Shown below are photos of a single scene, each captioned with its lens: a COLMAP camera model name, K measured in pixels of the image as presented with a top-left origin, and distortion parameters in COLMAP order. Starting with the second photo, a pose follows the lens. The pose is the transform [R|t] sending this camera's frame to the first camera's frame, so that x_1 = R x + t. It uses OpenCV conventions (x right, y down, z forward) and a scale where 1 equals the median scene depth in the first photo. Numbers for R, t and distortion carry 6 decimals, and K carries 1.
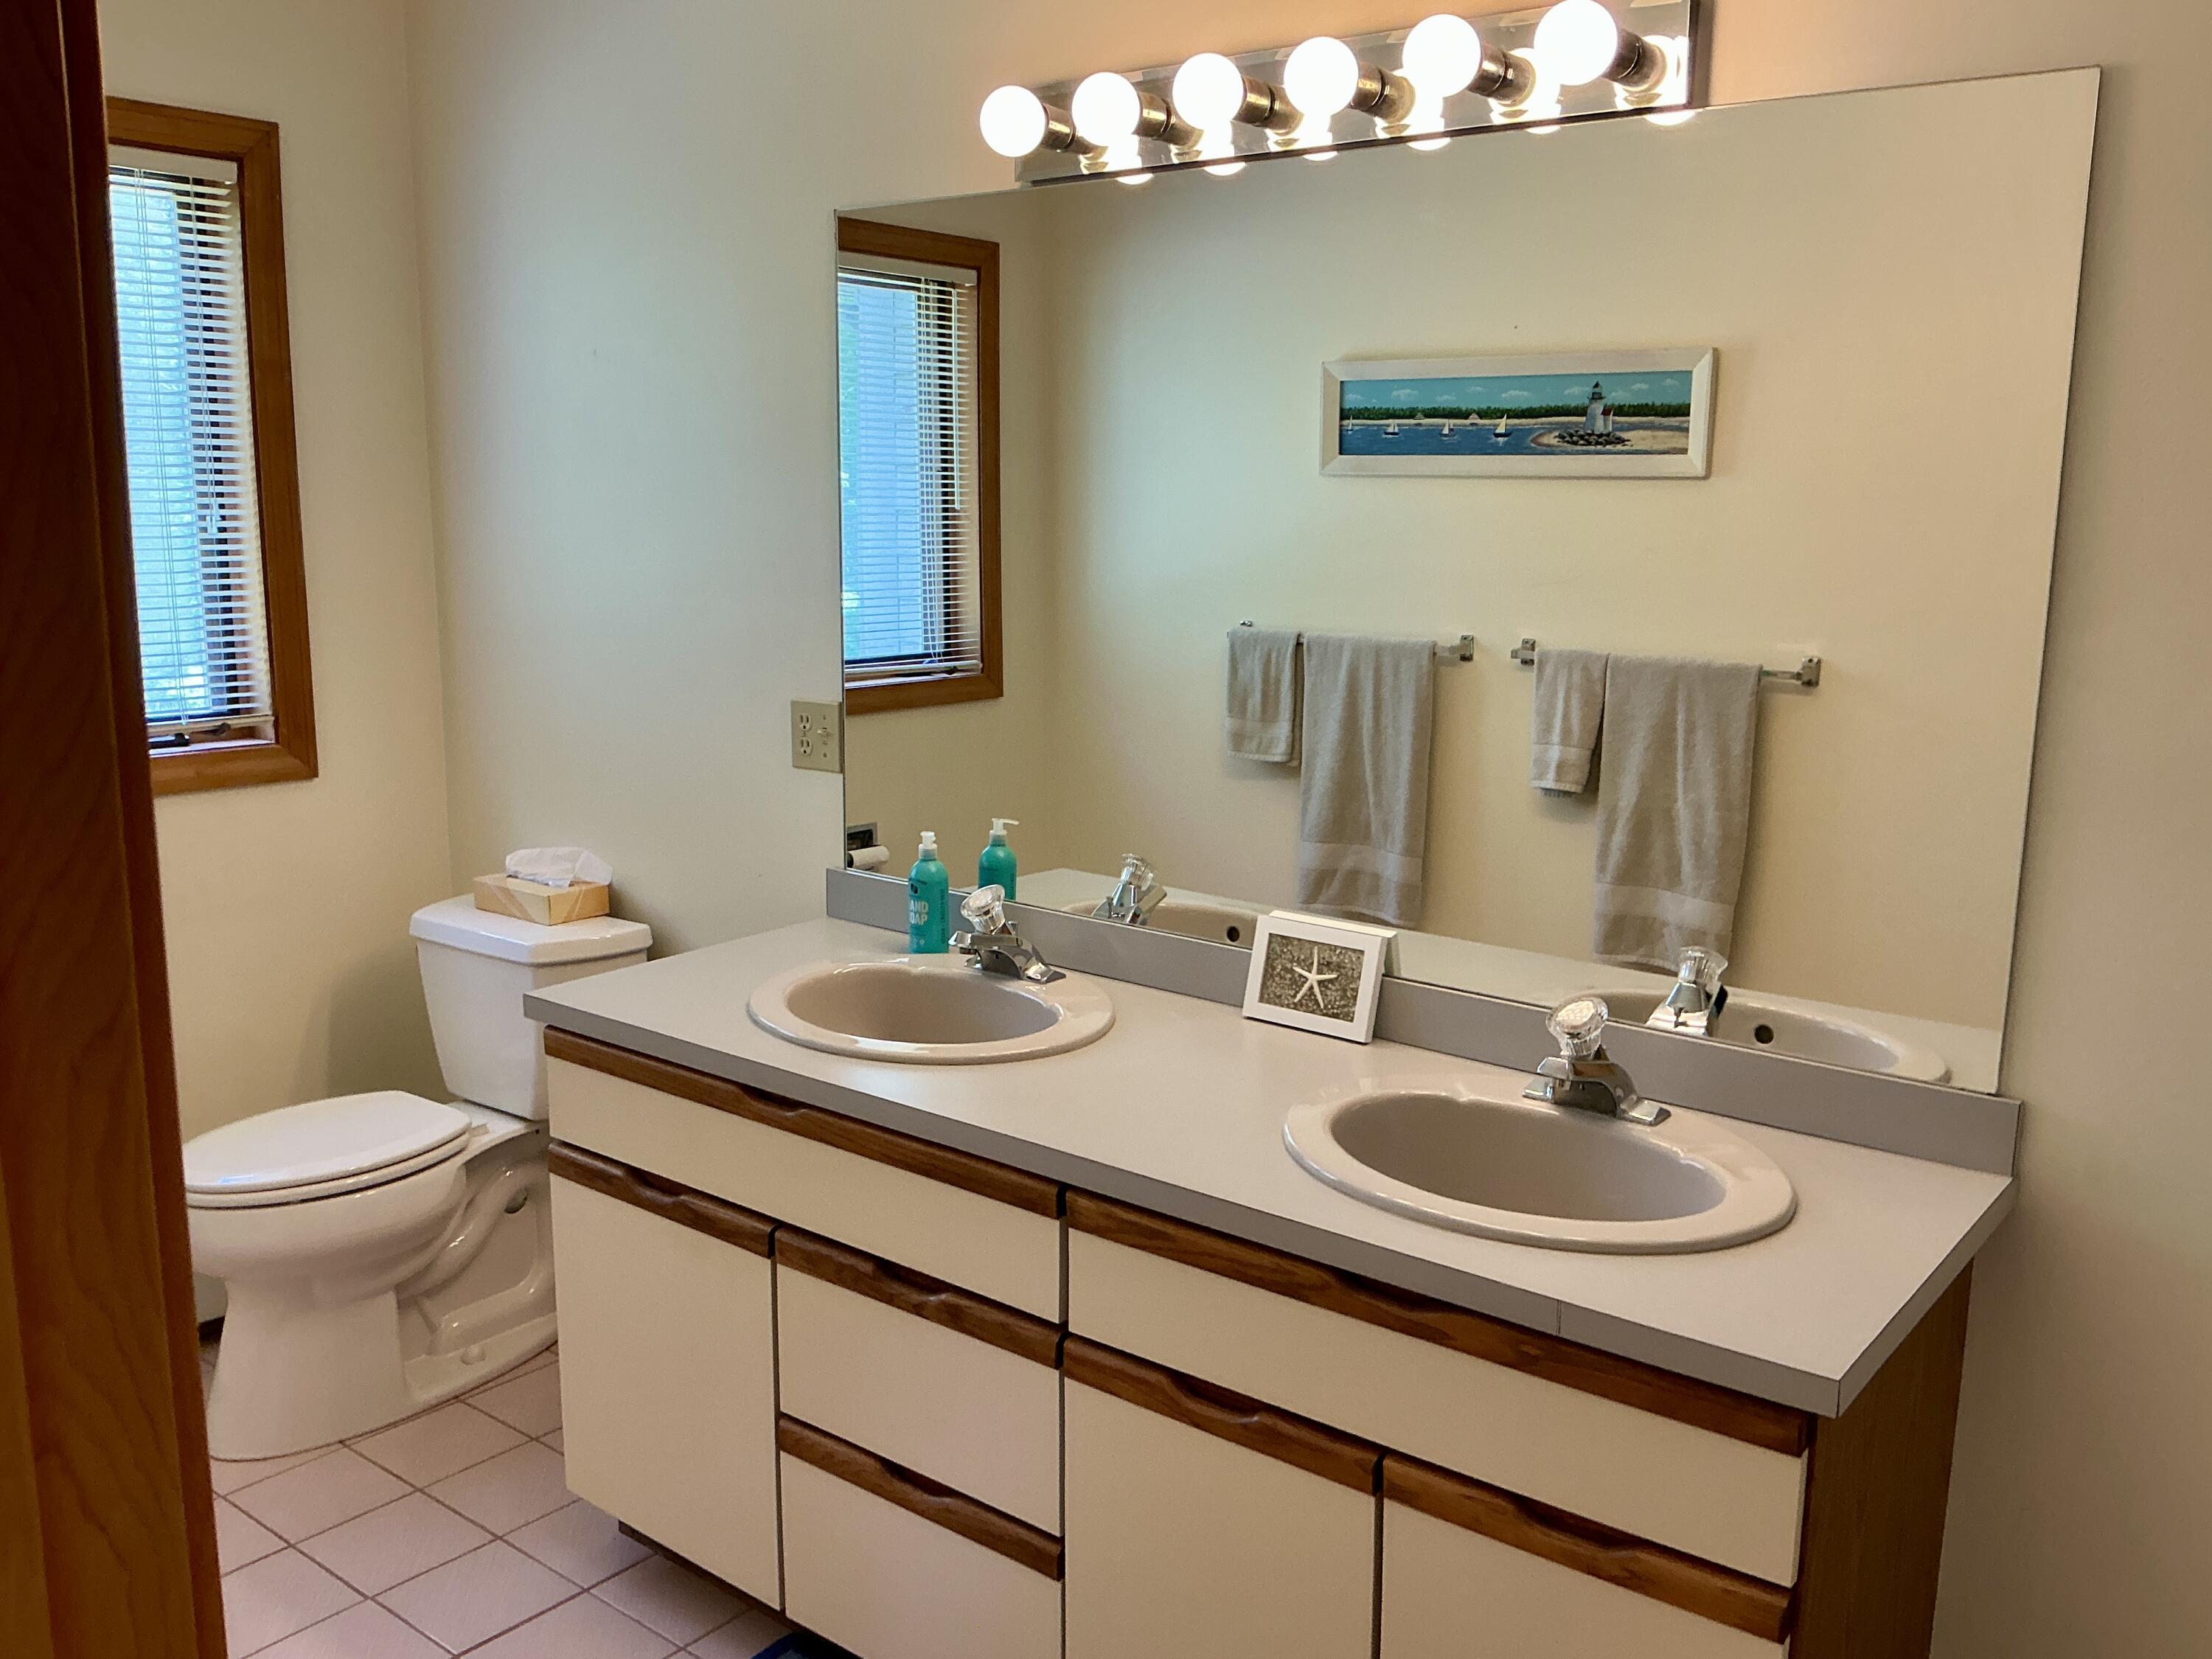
lens RADIAL K [[1843.4, 0, 1107.3], [0, 1843.4, 829.1], [0, 0, 1]] dist [0.128890, -0.256947]
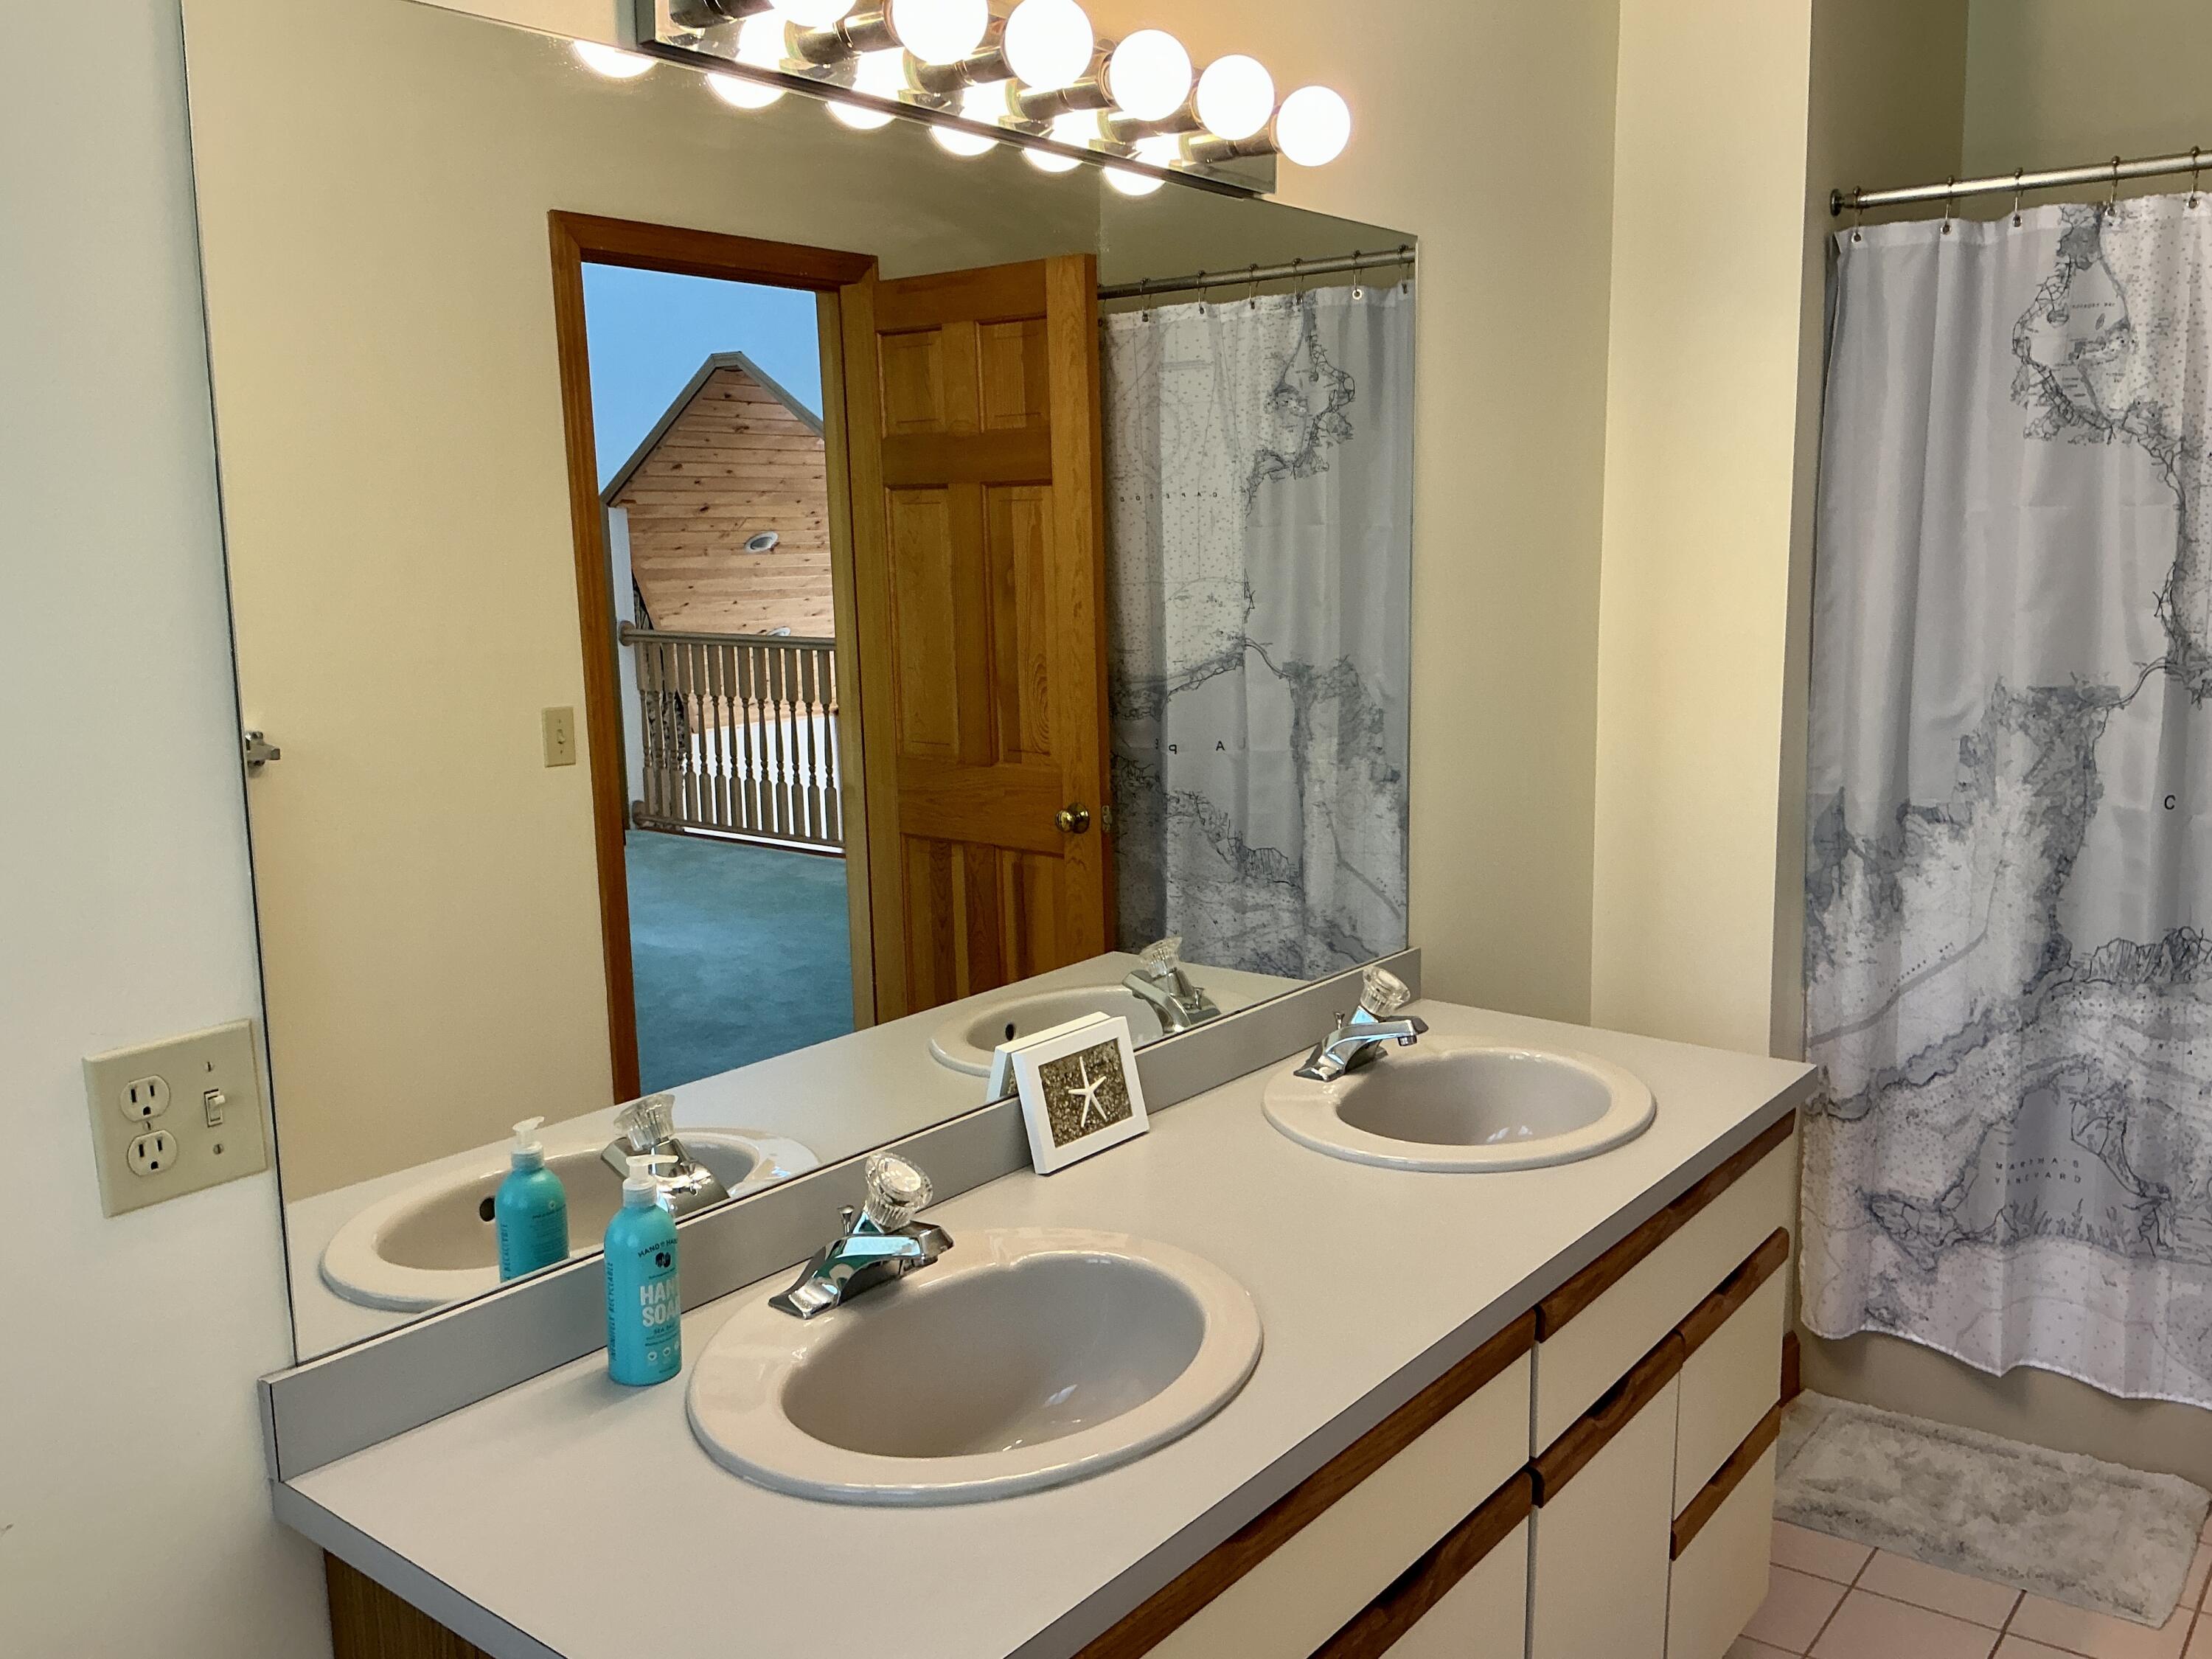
lens RADIAL K [[1843.4, 0, 1106.8], [0, 1843.4, 832.7], [0, 0, 1]] dist [0.128890, -0.256947]
pose [[-0.005503, -0.167268, 0.985896, -0.734469], [0.199914, 0.965824, 0.164978, -0.181682], [-0.979798, 0.198002, 0.028124, 0.941612]]
